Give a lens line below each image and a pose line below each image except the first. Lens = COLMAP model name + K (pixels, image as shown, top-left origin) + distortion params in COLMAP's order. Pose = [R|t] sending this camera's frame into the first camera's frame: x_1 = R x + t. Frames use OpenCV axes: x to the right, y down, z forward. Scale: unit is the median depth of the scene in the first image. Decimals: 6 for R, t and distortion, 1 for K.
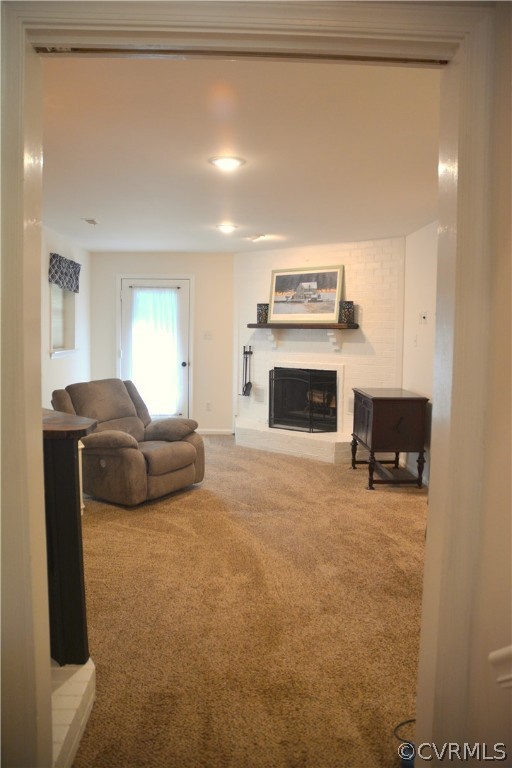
lens RADIAL K [[599.3, 0, 255.9], [0, 599.3, 384.7], [0, 0, 1]] dist [-0.131905, 0.063186]
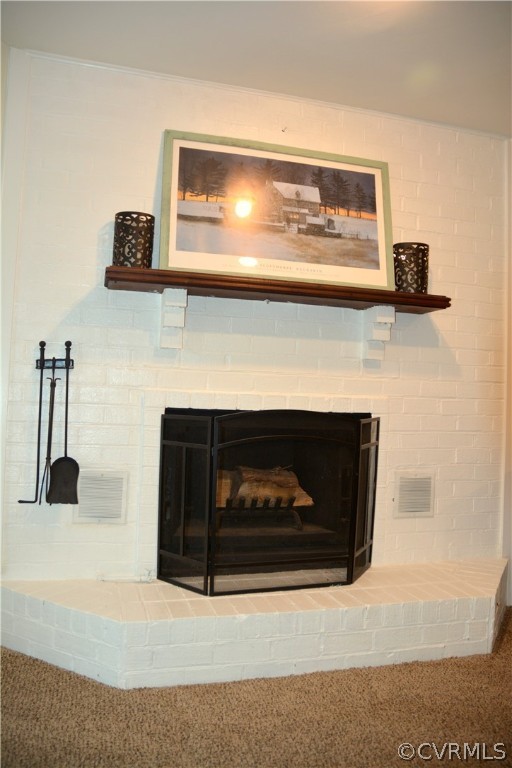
lens RADIAL K [[599.3, 0, 256.0], [0, 599.3, 385.4], [0, 0, 1]] dist [-0.131905, 0.063186]
pose [[0.529447, 0.045582, 0.847118, -0.241023], [0.052361, 0.994896, -0.086259, -0.011007], [-0.846726, 0.090025, 0.524358, 0.834317]]
